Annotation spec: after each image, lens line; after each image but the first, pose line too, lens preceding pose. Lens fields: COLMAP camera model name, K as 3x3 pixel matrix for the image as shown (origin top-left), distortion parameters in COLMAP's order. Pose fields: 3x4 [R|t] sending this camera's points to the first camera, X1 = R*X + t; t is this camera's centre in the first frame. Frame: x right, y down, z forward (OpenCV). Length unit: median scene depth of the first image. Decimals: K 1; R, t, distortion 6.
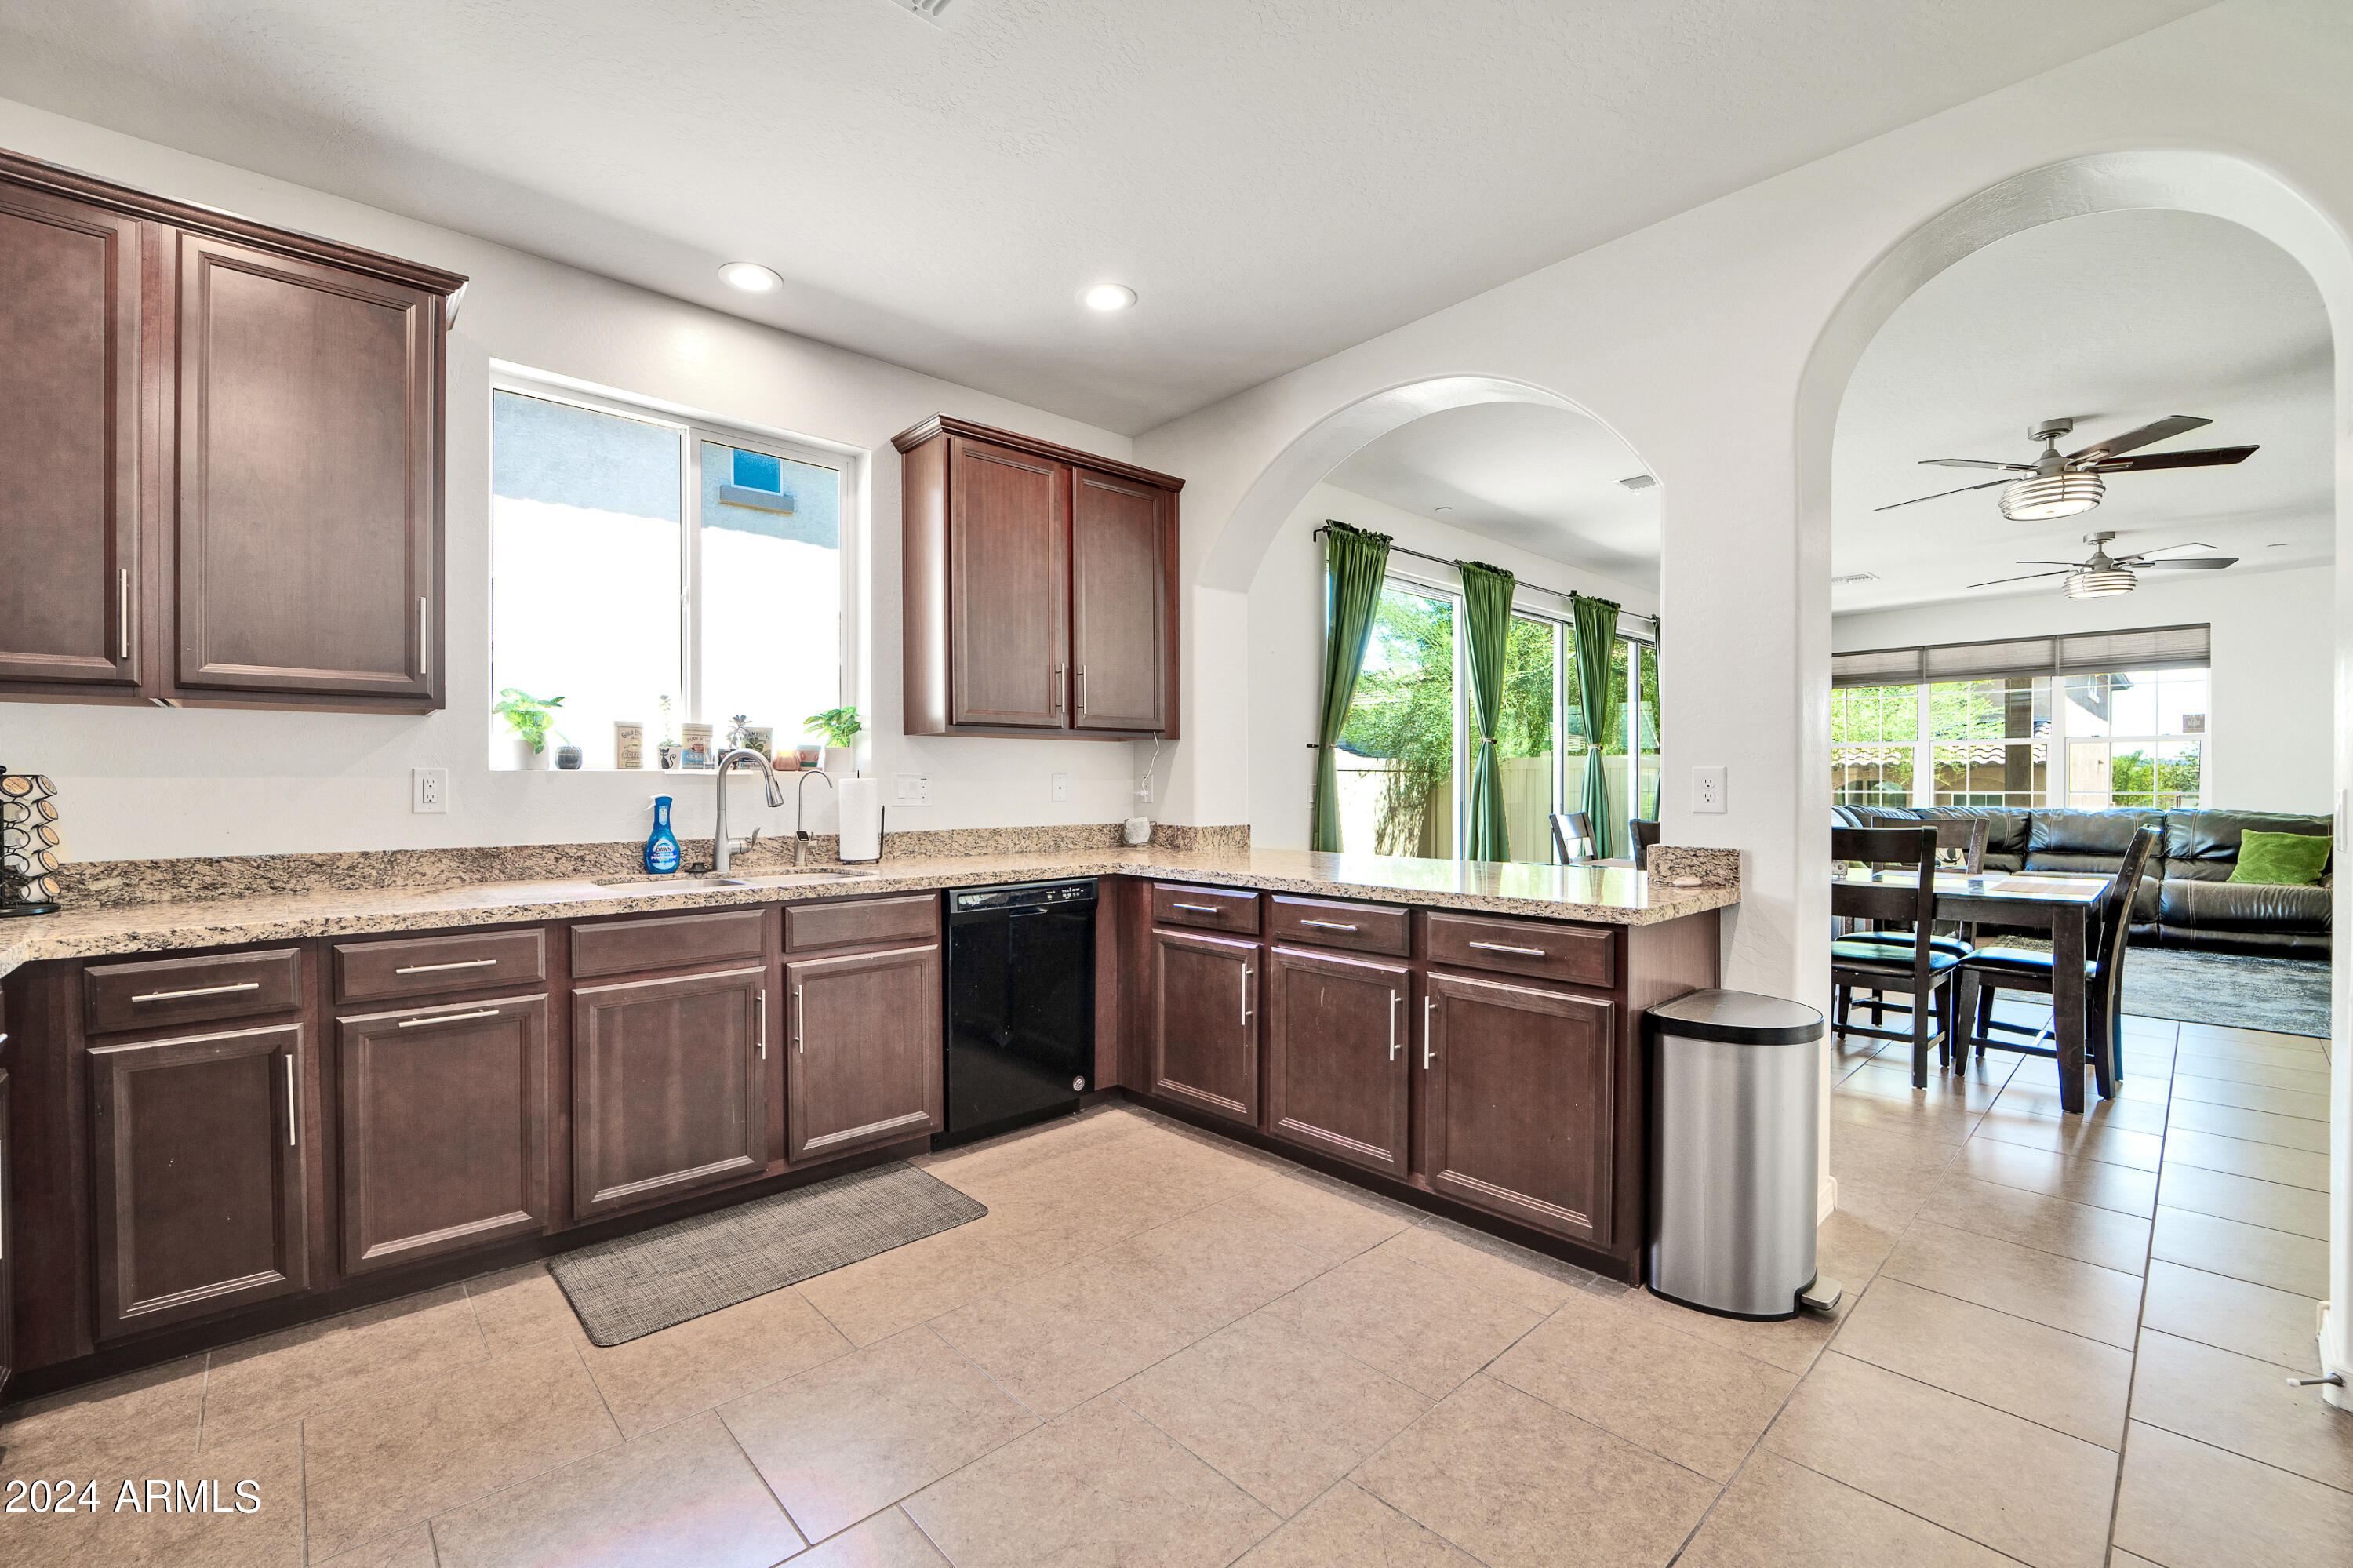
lens RADIAL K [[970.6, 0, 1166.5], [0, 970.6, 789.0], [0, 0, 1]] dist [-0.017794, -0.000220]
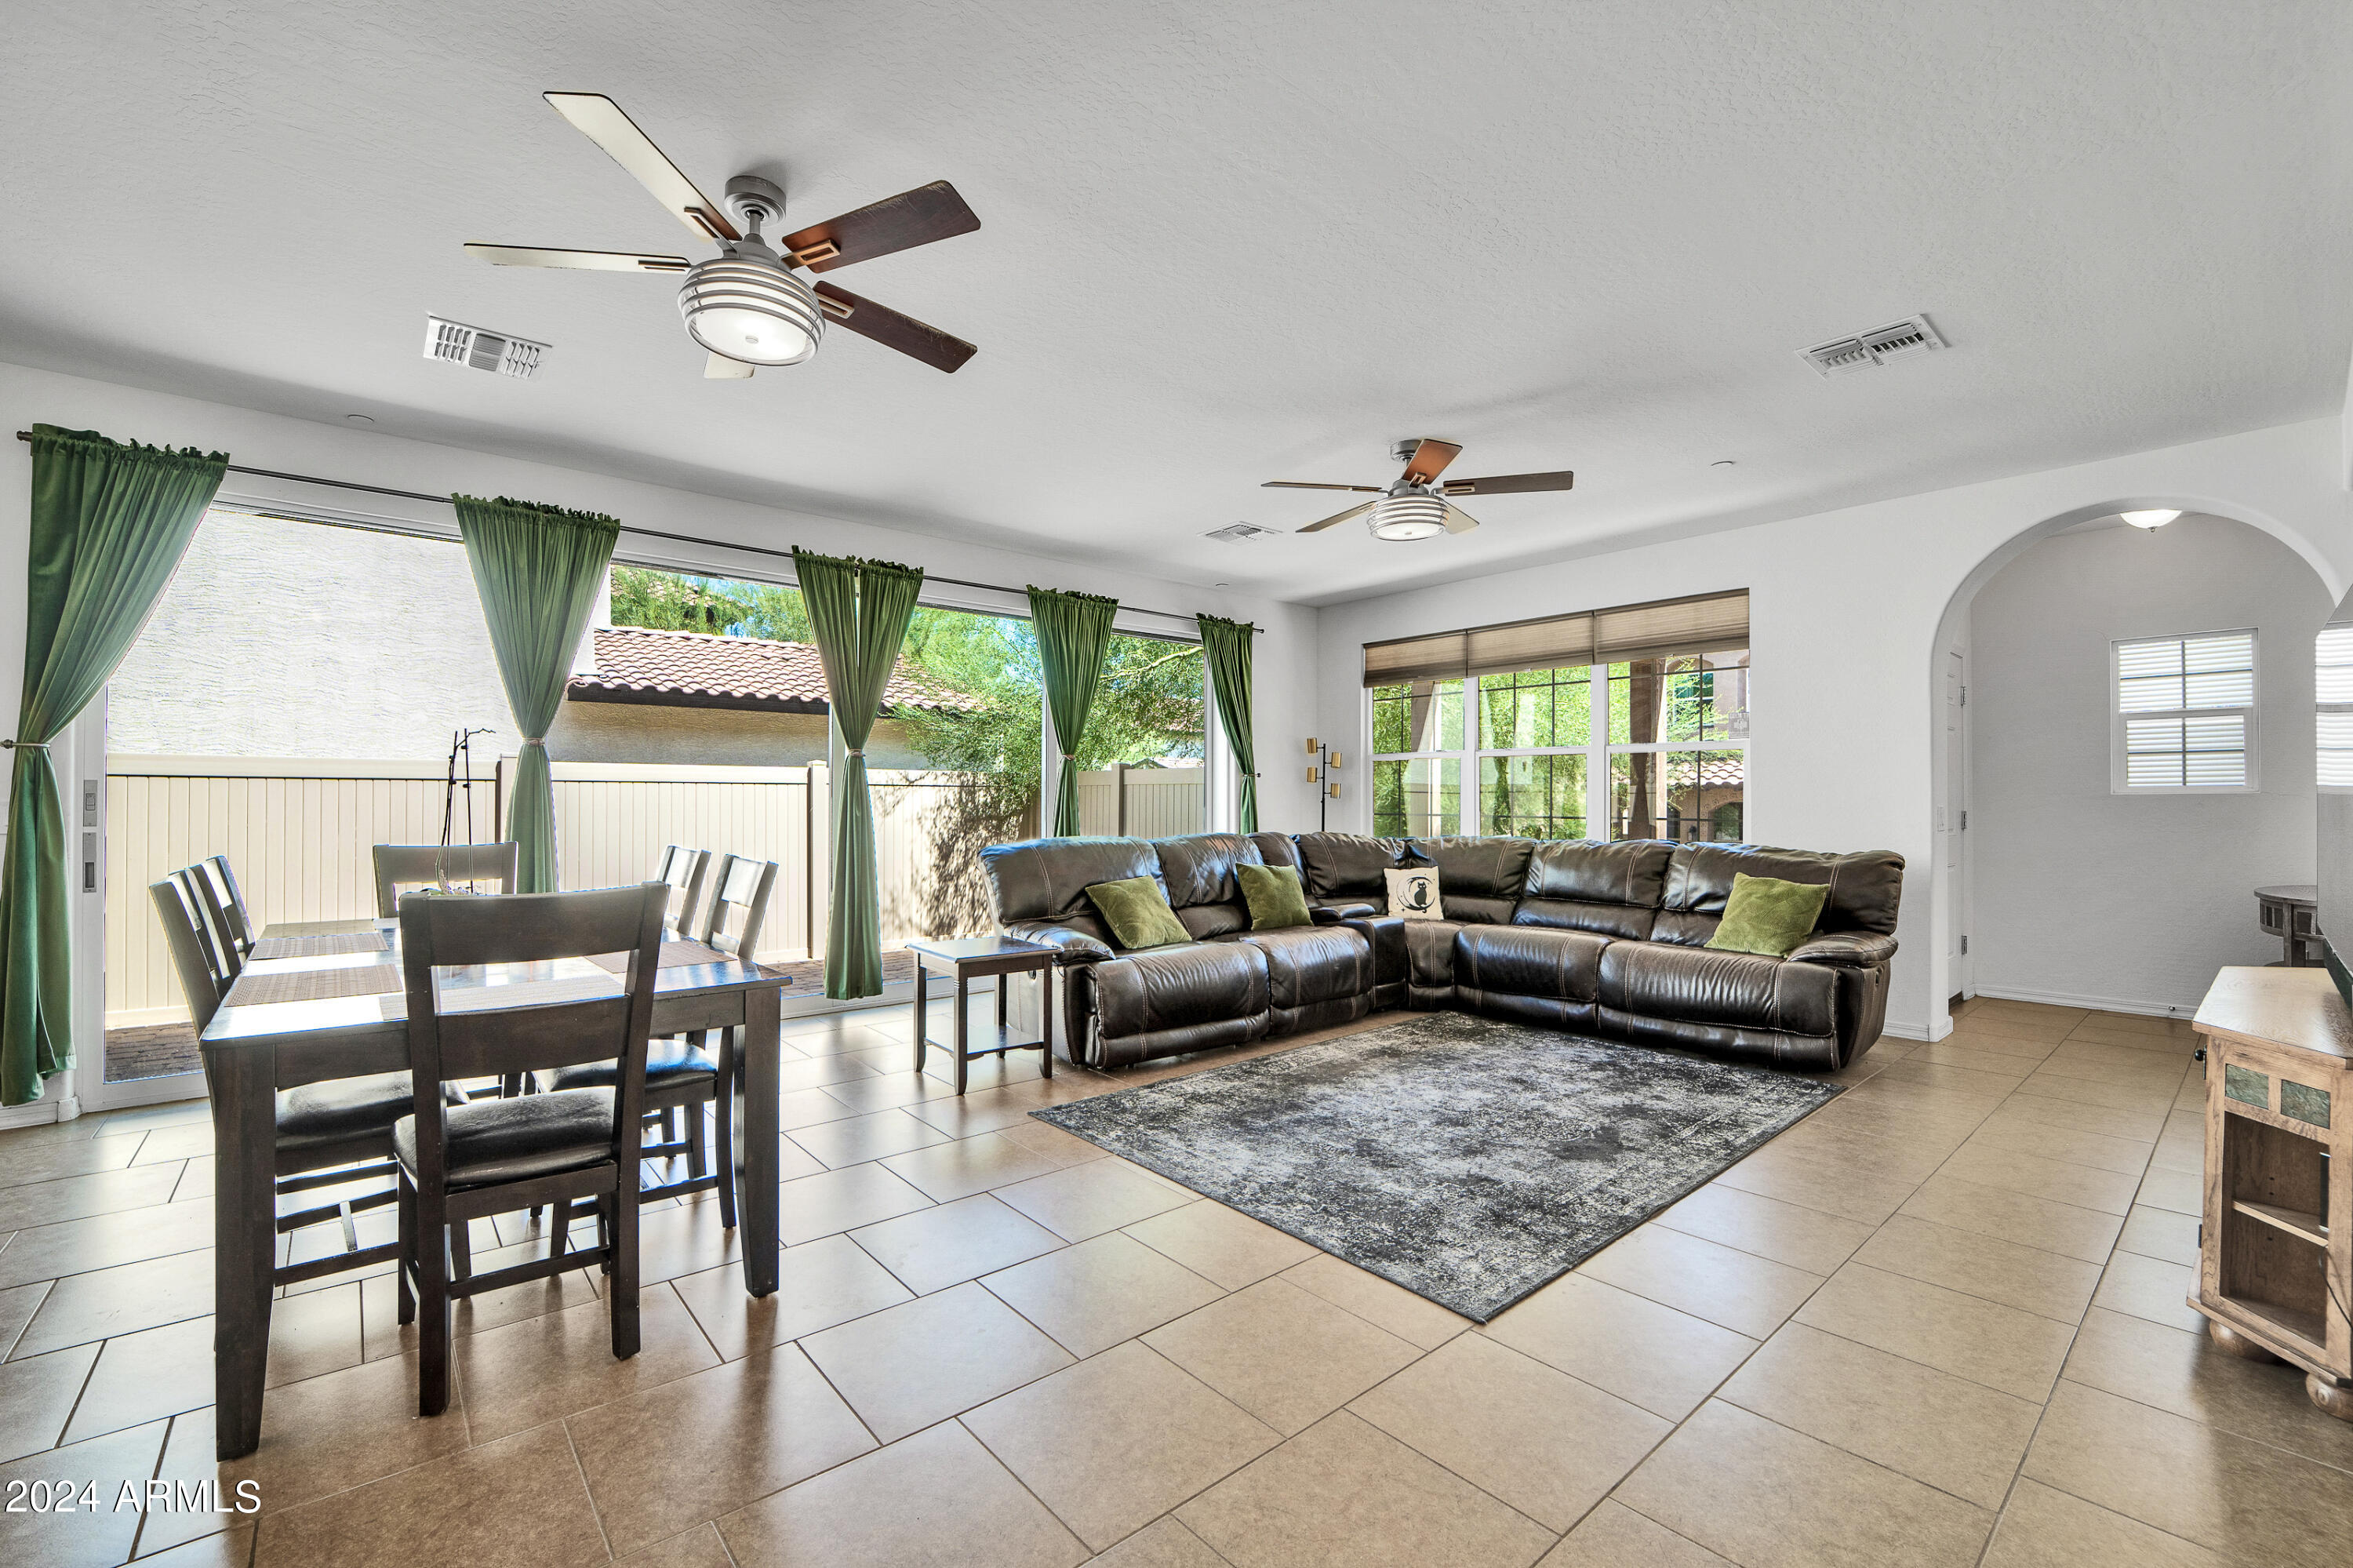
lens RADIAL K [[970.6, 0, 1169.6], [0, 970.6, 789.2], [0, 0, 1]] dist [-0.017794, -0.000220]
pose [[0.999274, 0.005839, -0.037646, 0.650868], [-0.006437, 0.999855, -0.015770, -0.004799], [0.037549, 0.016001, 0.999167, 0.230576]]
